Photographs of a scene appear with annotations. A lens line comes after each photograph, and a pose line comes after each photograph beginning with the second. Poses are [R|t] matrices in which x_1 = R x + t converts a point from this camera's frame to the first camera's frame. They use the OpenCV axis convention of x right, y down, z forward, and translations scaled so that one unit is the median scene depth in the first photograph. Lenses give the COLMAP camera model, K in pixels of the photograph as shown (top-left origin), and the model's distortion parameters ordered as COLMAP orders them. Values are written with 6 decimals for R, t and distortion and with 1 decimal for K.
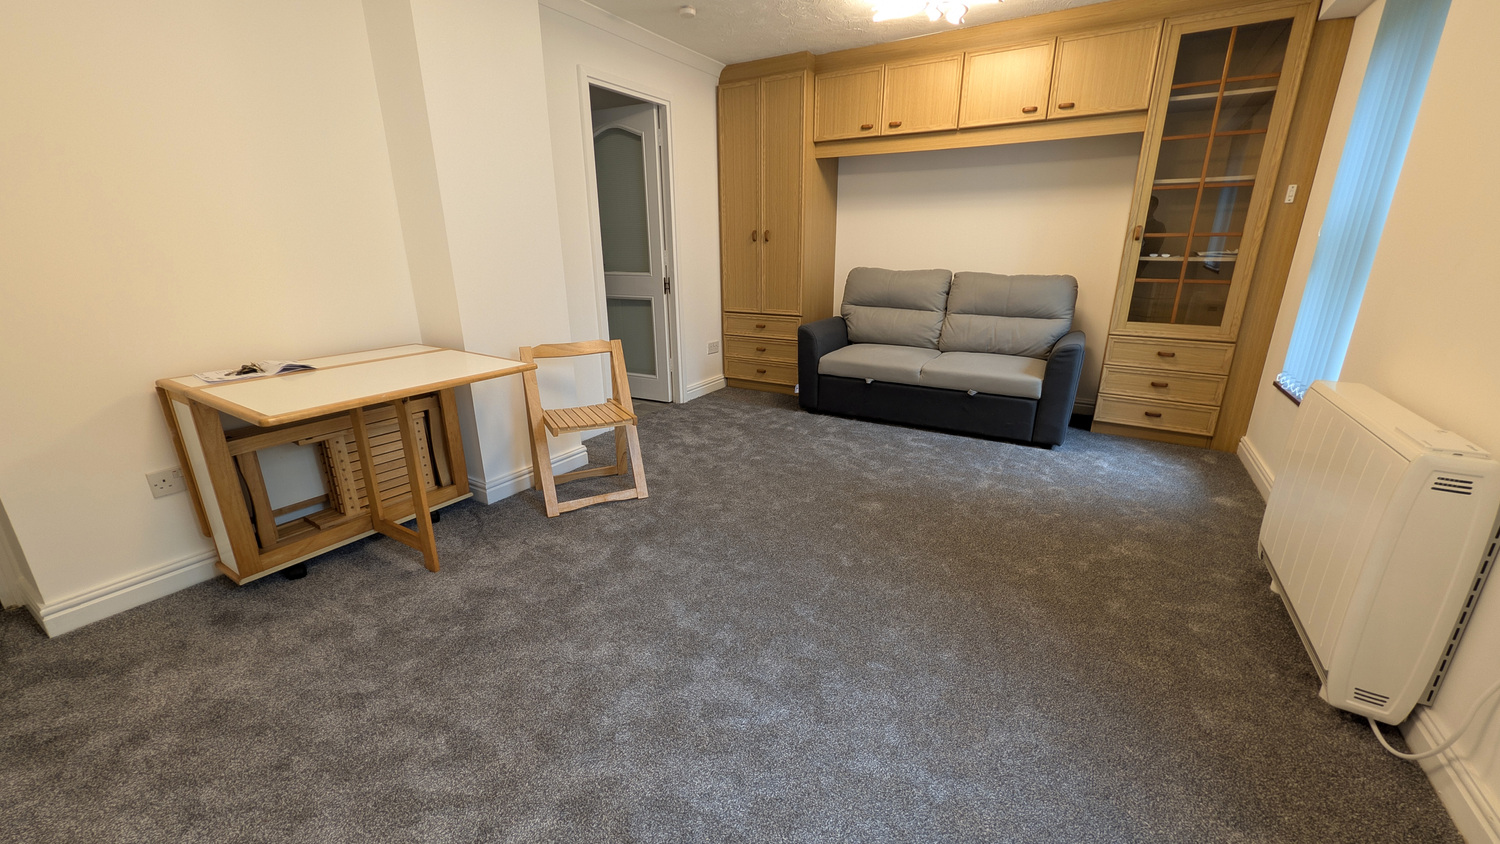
lens RADIAL K [[577.4, 0, 744.1], [0, 577.4, 422.8], [0, 0, 1]] dist [0.002549, -0.000324]
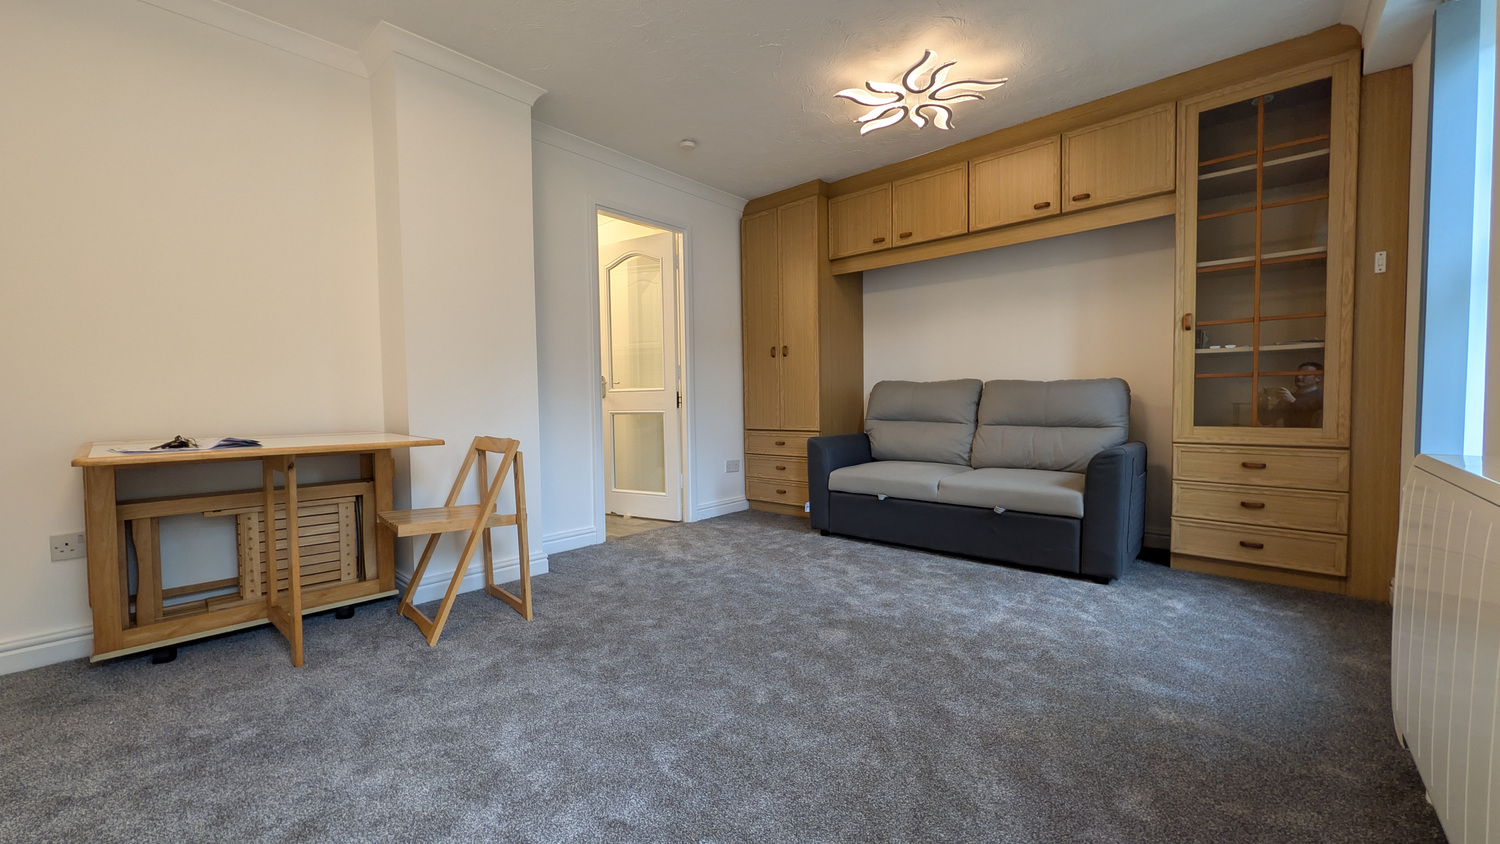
lens RADIAL K [[577.4, 0, 744.5], [0, 577.4, 423.5], [0, 0, 1]] dist [0.002549, -0.000324]
pose [[0.983291, 0.000896, -0.182040, 0.199987], [-0.047575, 0.966501, -0.252216, 0.058115], [0.175716, 0.256663, 0.950394, 0.124201]]
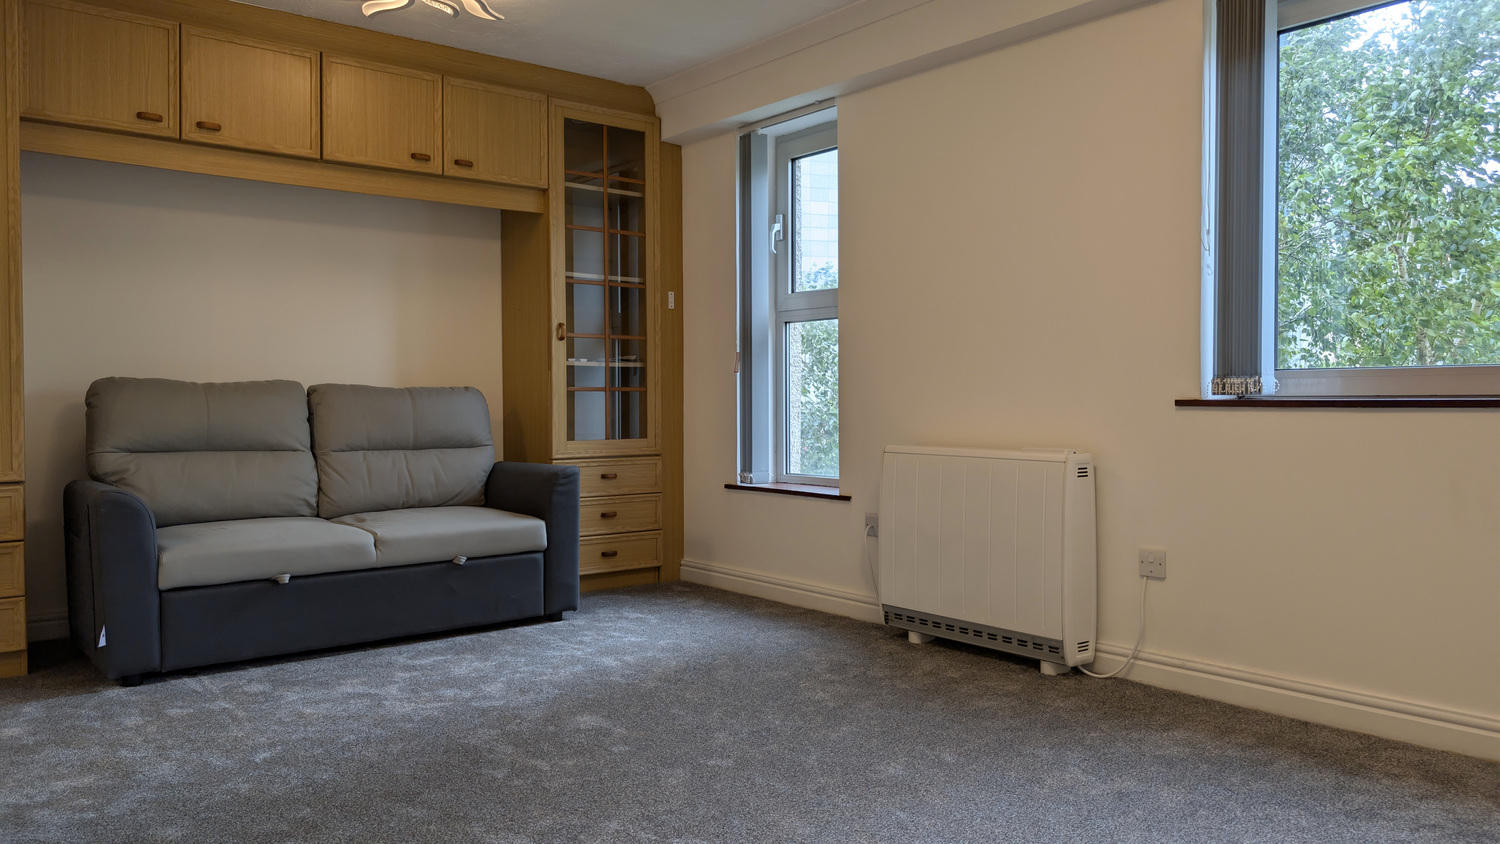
lens RADIAL K [[1082.7, 0, 748.9], [0, 1082.7, 426.8], [0, 0, 1]] dist [0.021095, -0.003676]
pose [[0.331321, -0.020206, 0.943302, -0.650506], [0.280541, 0.956664, -0.078044, -0.011894], [-0.900846, 0.290492, 0.322632, 0.320052]]
